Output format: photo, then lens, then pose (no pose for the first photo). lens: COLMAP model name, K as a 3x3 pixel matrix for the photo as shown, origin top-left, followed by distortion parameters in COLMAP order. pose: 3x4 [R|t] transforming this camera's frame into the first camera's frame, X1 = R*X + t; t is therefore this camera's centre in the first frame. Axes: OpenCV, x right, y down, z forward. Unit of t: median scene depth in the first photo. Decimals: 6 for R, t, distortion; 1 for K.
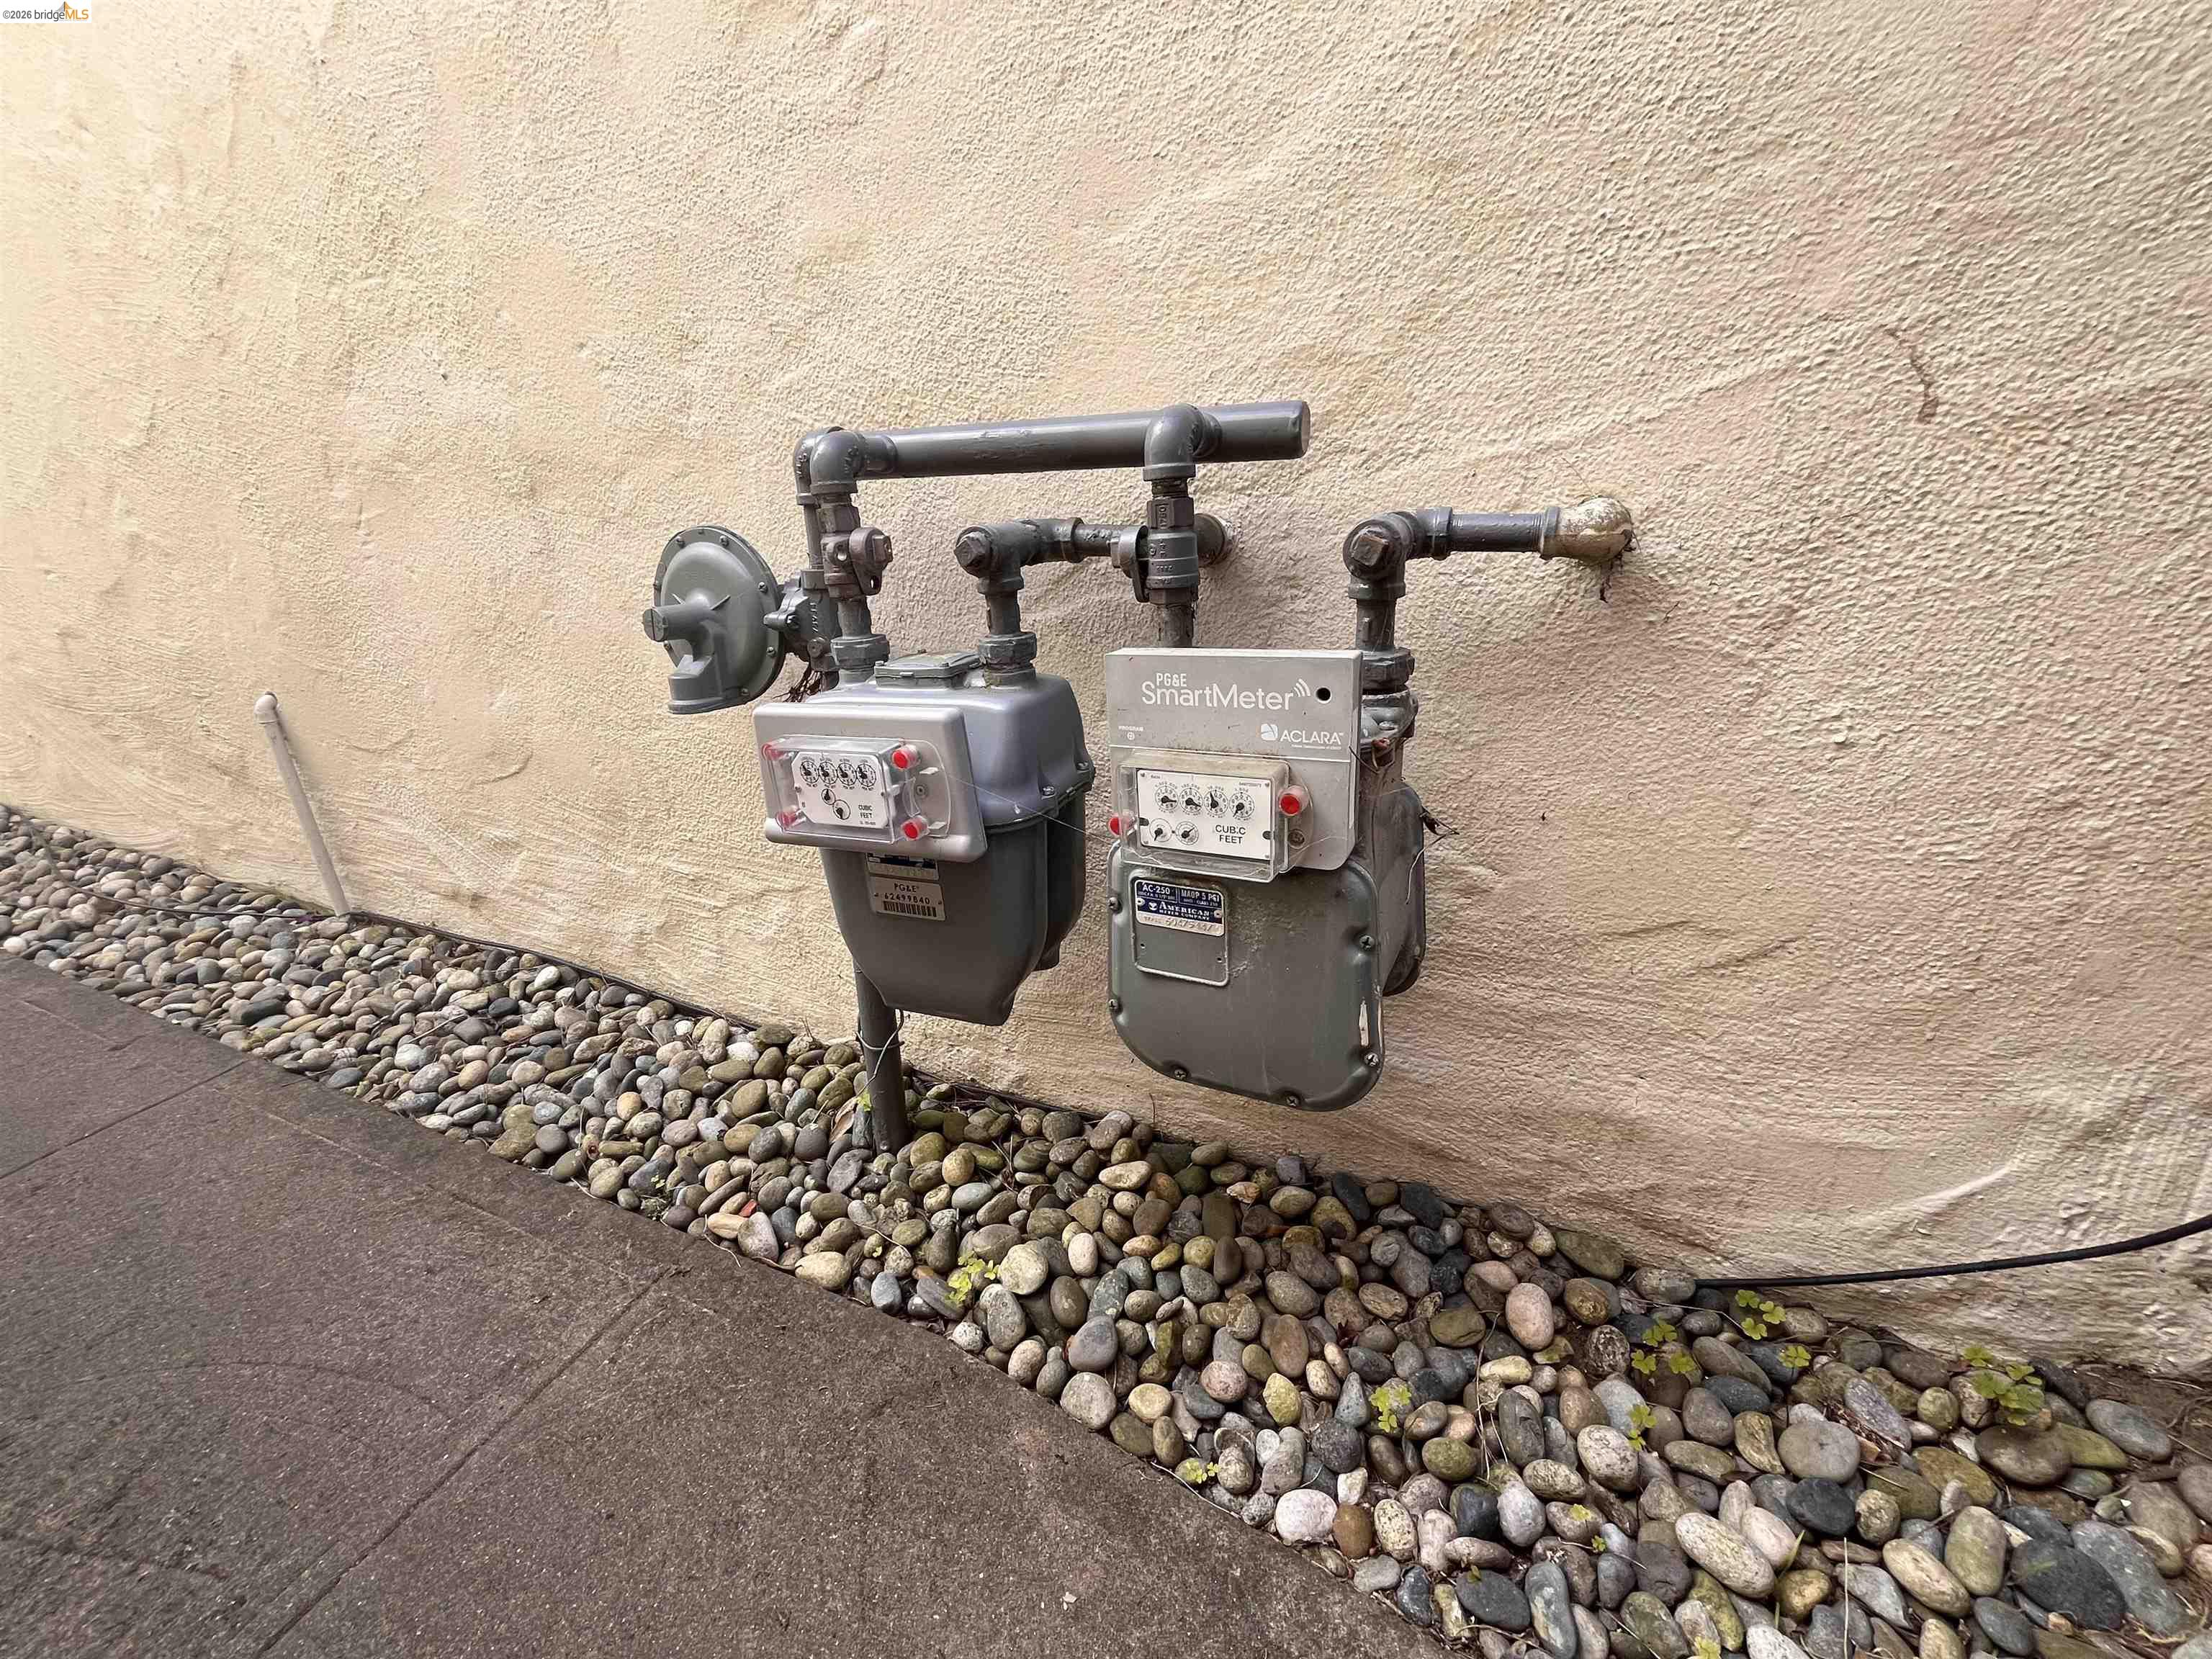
lens RADIAL K [[892.6, 0, 1106.7], [0, 892.6, 826.8], [0, 0, 1]] dist [-0.003863, -0.000610]
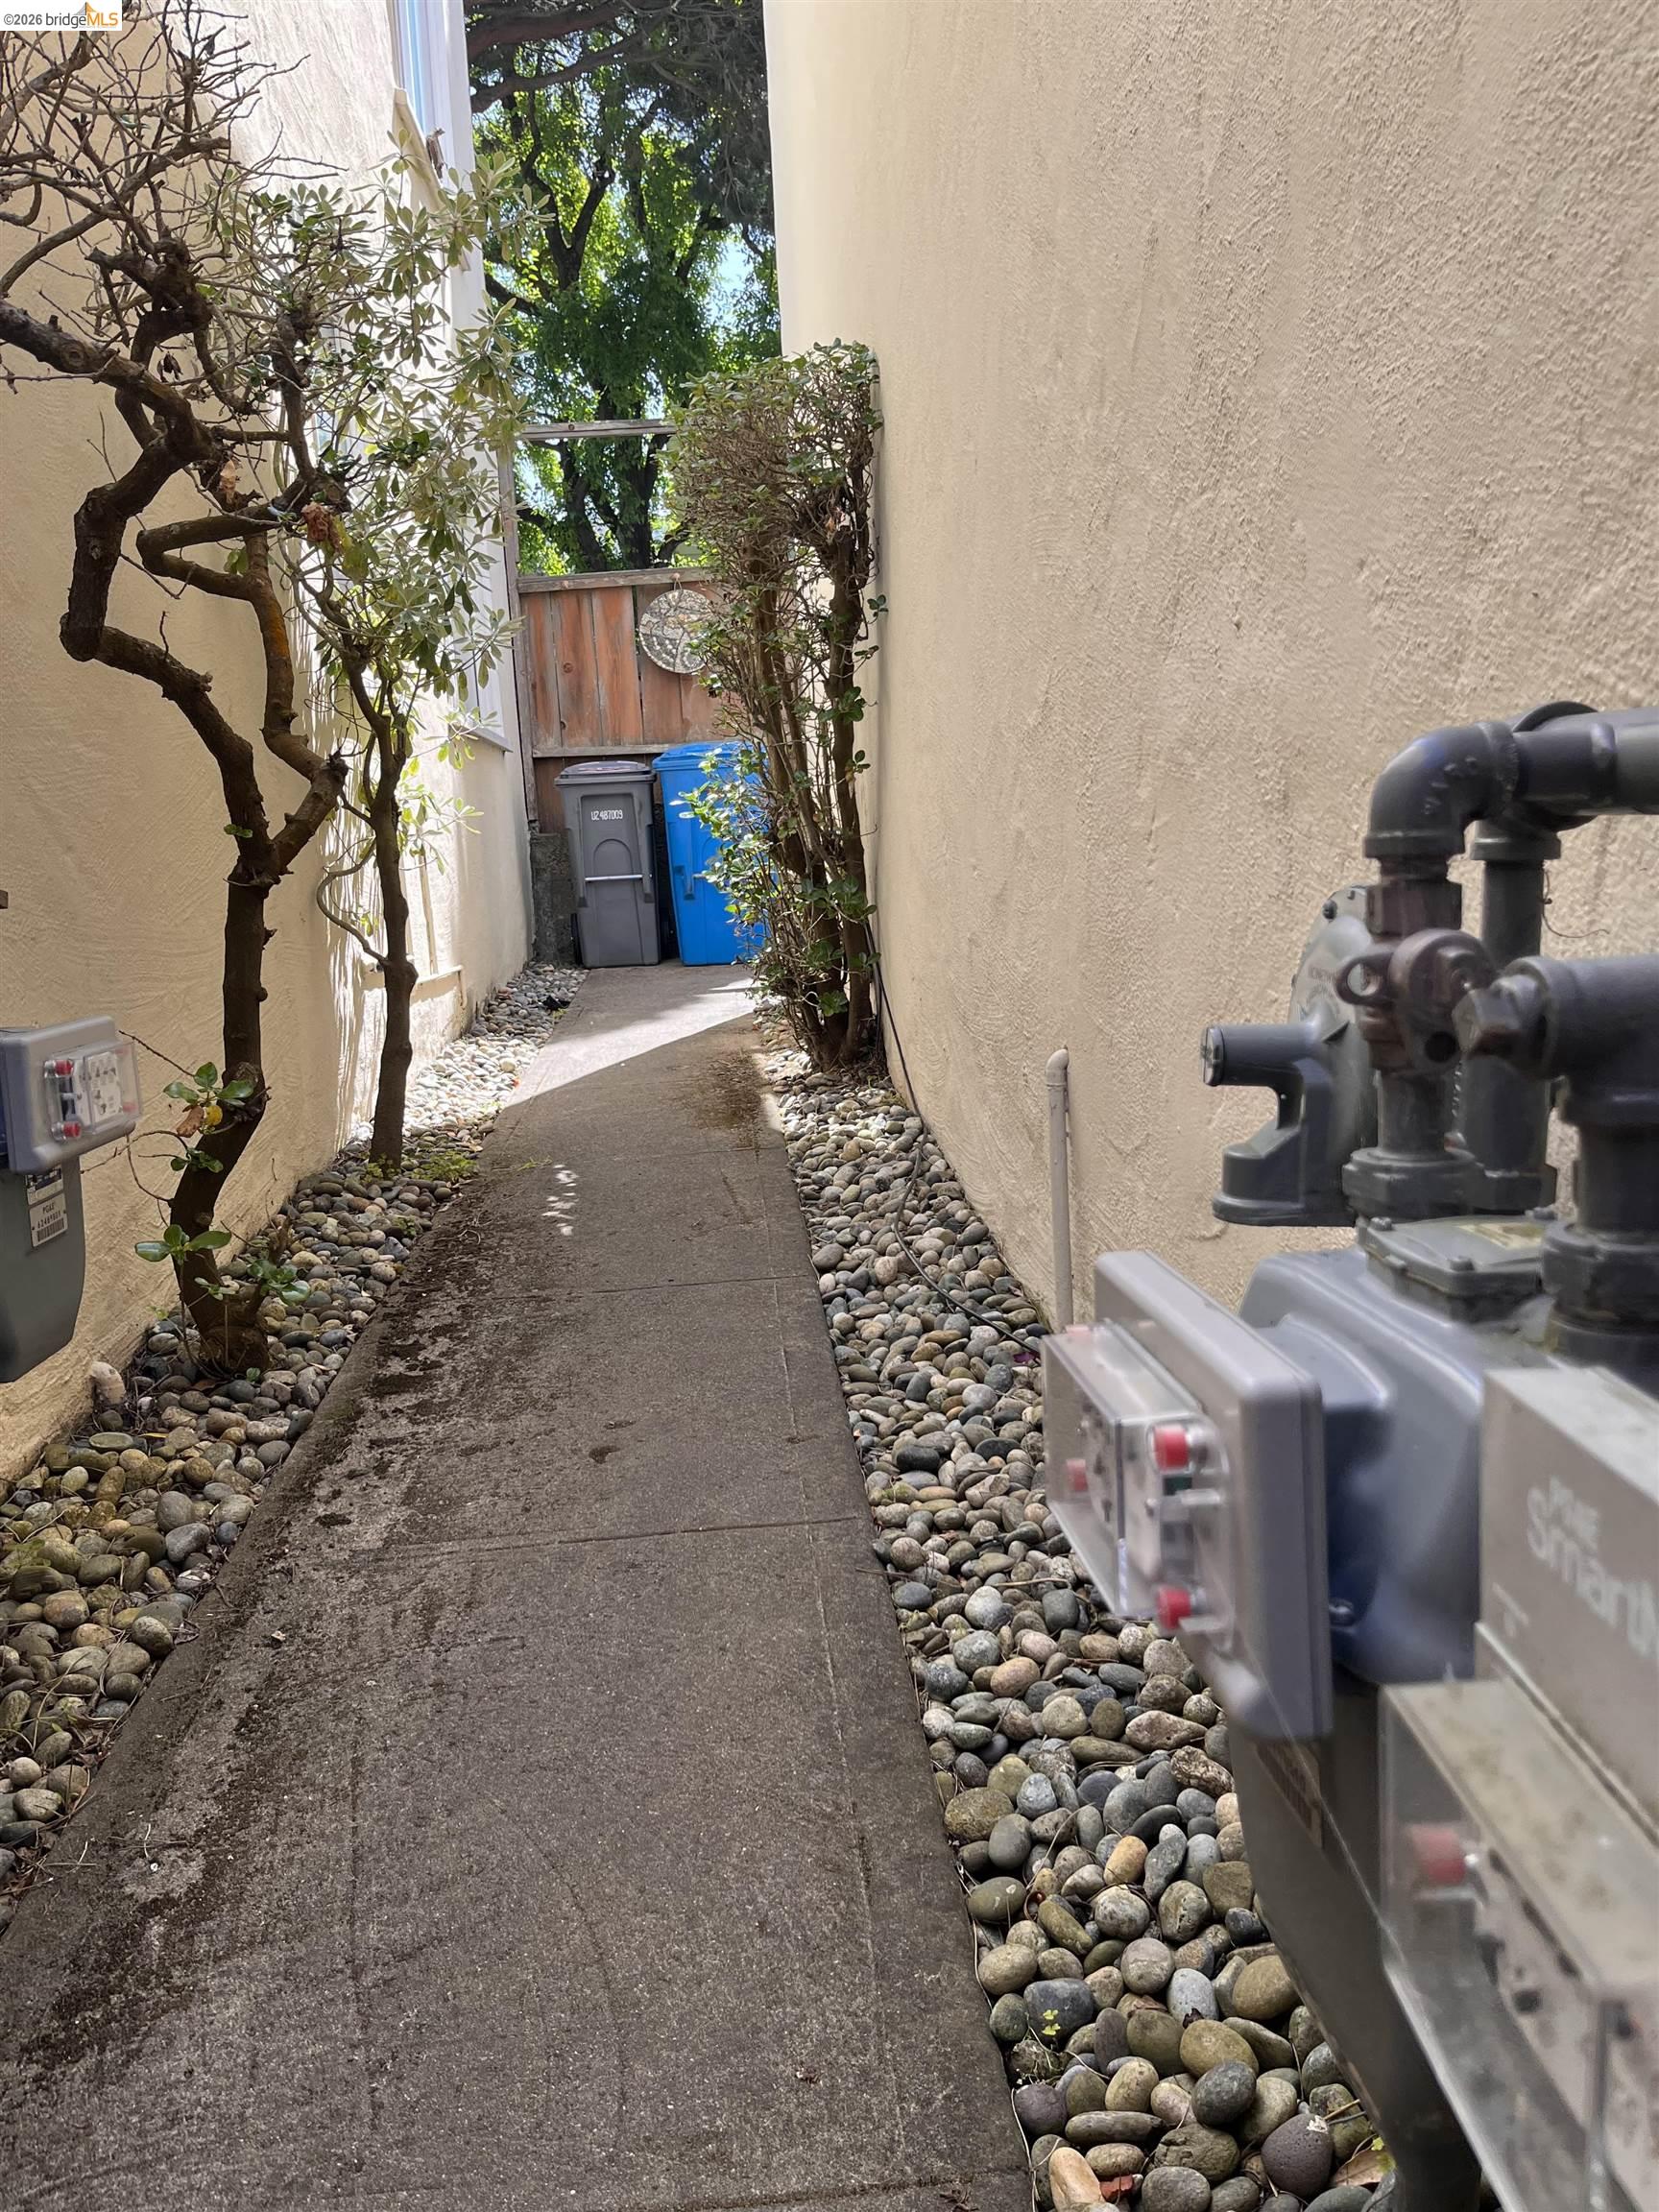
lens RADIAL K [[1671.7, 0, 827.6], [0, 1671.7, 1102.3], [0, 0, 1]] dist [0.014769, -0.029369]
pose [[0.475520, 0.171347, -0.862856, 0.197036], [-0.295442, 0.954984, 0.026824, -0.113545], [0.828610, 0.242168, 0.504737, 0.211646]]
